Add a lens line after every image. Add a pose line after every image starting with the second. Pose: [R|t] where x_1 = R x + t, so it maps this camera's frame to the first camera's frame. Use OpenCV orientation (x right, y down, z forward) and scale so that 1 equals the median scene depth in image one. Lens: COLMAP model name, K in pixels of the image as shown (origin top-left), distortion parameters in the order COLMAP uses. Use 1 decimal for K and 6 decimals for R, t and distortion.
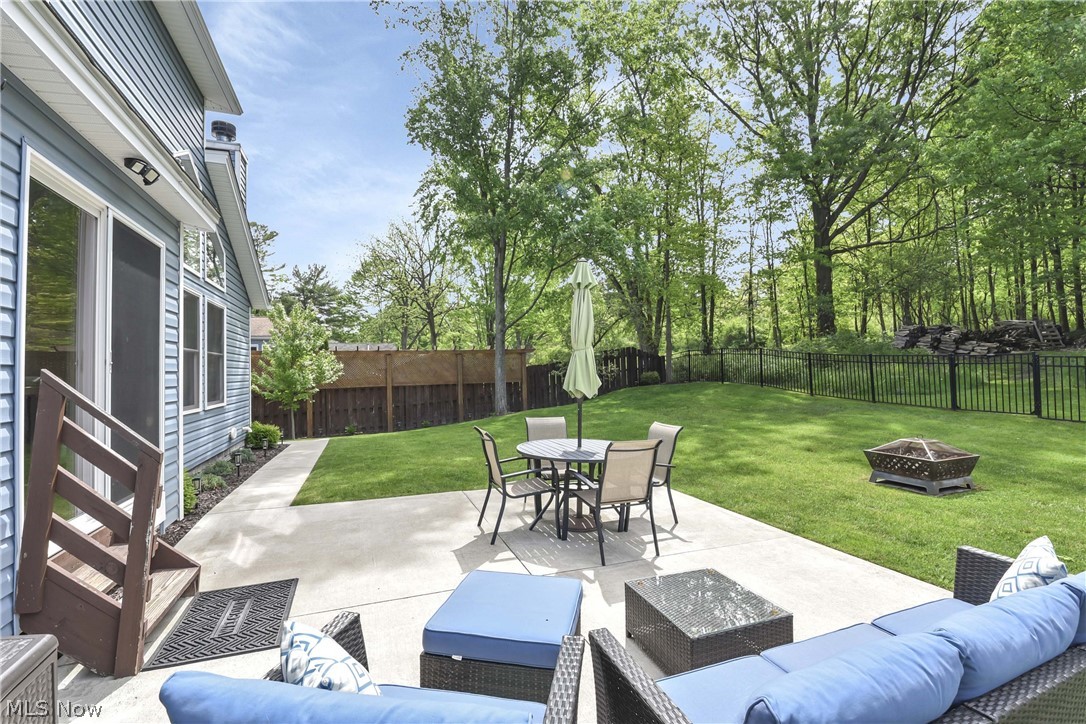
lens RADIAL K [[462.7, 0, 543.0], [0, 462.7, 362.0], [0, 0, 1]] dist [0.000205, -0.000233]
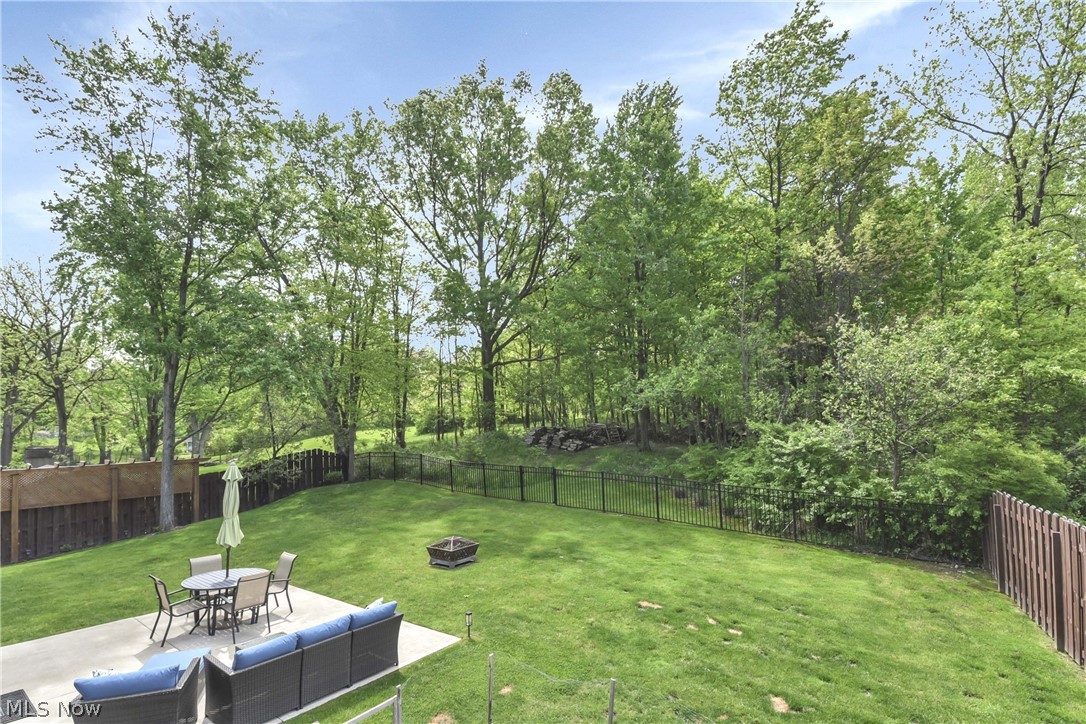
lens RADIAL K [[505.0, 0, 543.7], [0, 505.0, 392.9], [0, 0, 1]] dist [-0.001981, -0.008702]
pose [[0.851268, 0.027183, 0.524027, 0.064827], [0.005002, 0.998192, -0.059906, -0.287951], [-0.524708, 0.053617, 0.849592, -0.927761]]
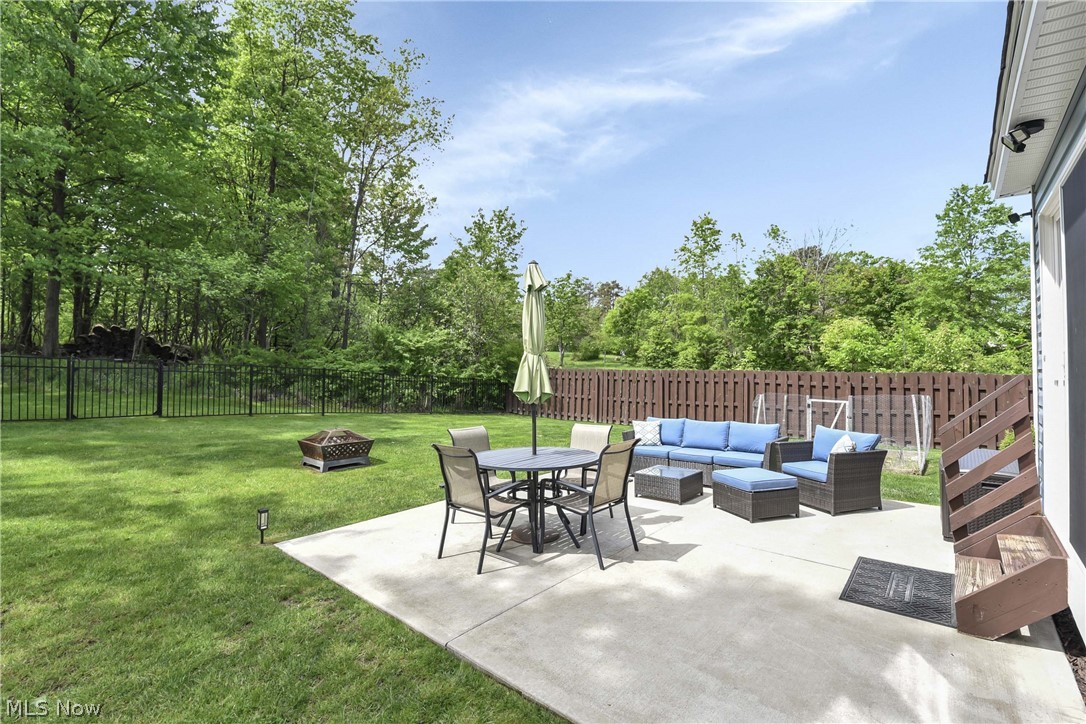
lens RADIAL K [[486.8, 0, 537.3], [0, 486.8, 374.0], [0, 0, 1]] dist [-0.000890, -0.000136]
pose [[-0.460748, -0.001471, 0.887530, -0.645742], [-0.012715, 0.999907, -0.004943, 0.014089], [-0.887440, -0.013563, -0.460723, 1.151635]]
